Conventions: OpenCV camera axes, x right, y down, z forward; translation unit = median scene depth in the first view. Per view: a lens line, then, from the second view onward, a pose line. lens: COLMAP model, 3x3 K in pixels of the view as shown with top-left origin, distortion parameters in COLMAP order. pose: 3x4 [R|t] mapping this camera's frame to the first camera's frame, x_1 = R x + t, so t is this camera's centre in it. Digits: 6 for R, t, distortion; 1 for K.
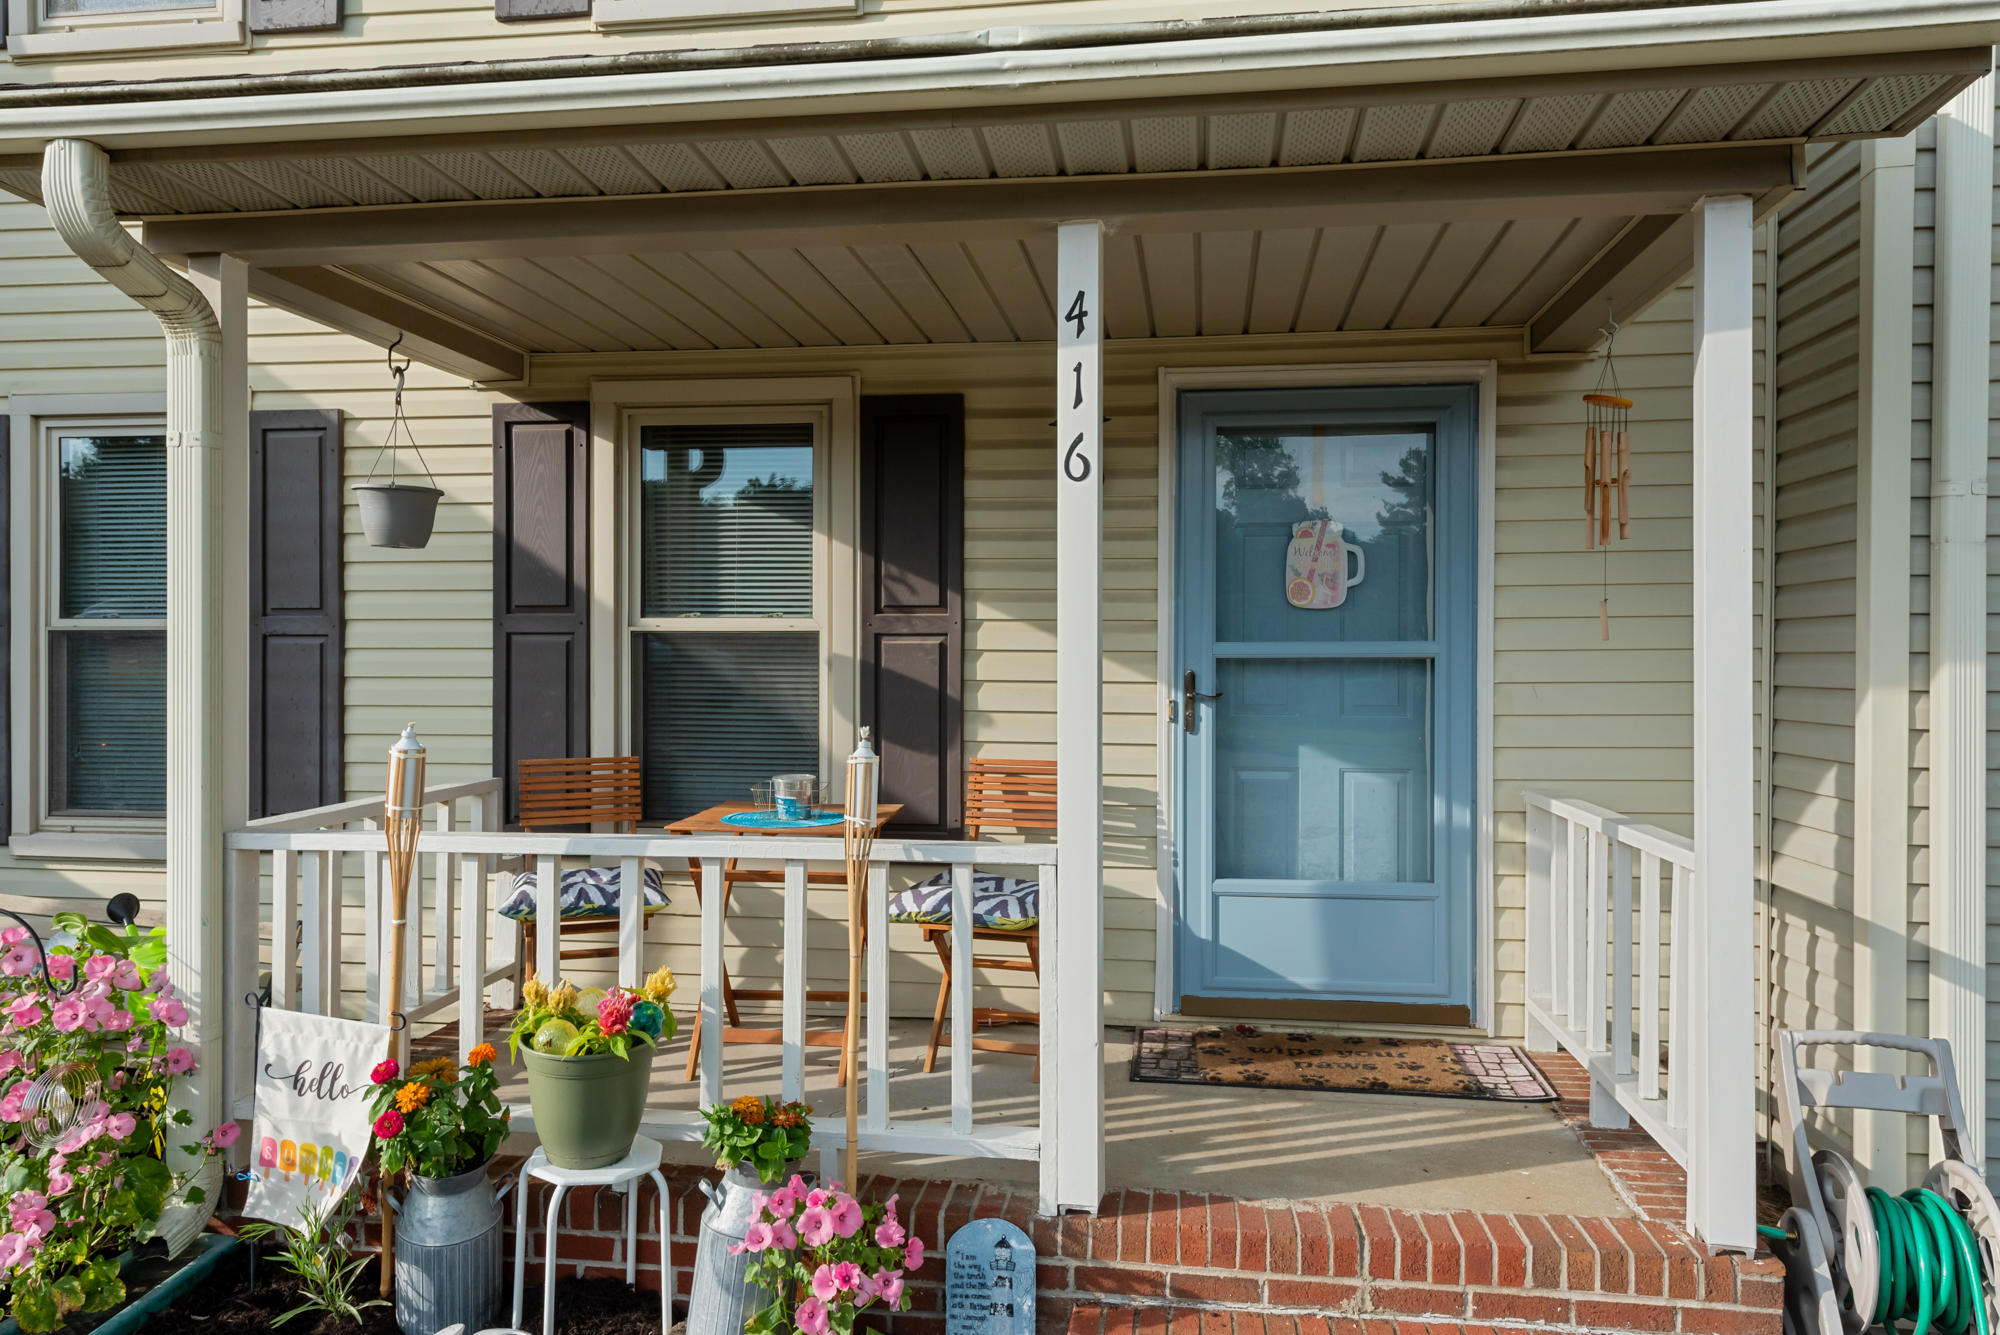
lens RADIAL K [[1344.6, 0, 997.9], [0, 1344.6, 688.0], [0, 0, 1]] dist [0.018552, 0.002392]
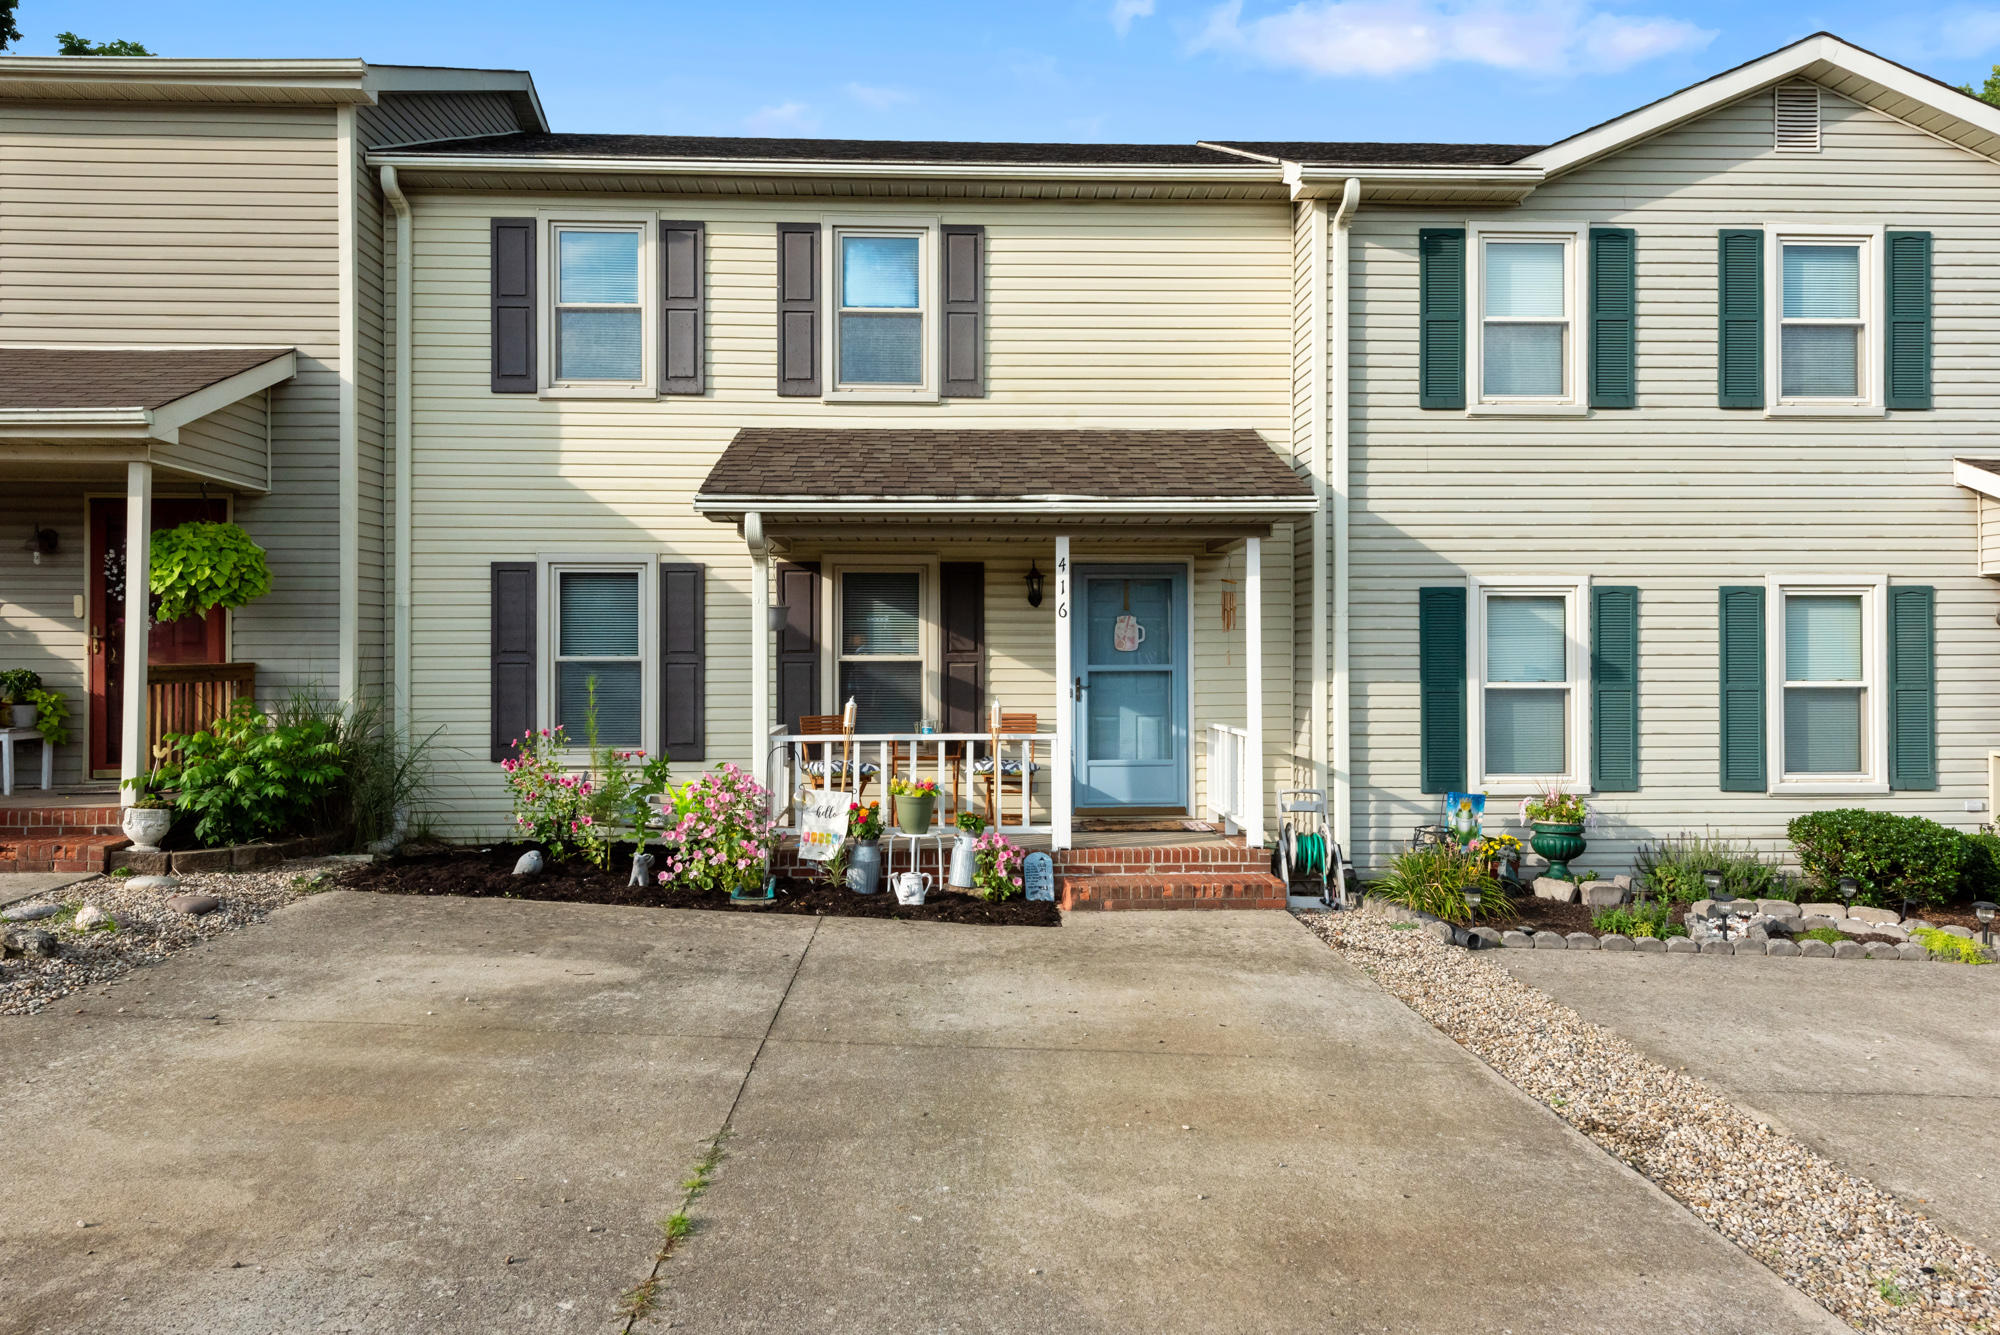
lens RADIAL K [[1344.6, 0, 997.9], [0, 1344.6, 688.0], [0, 0, 1]] dist [0.018552, 0.002392]
pose [[0.983171, -0.008868, 0.182470, -0.465749], [0.009206, 0.999957, -0.001005, 0.009741], [-0.182453, 0.002668, 0.983211, -1.446617]]
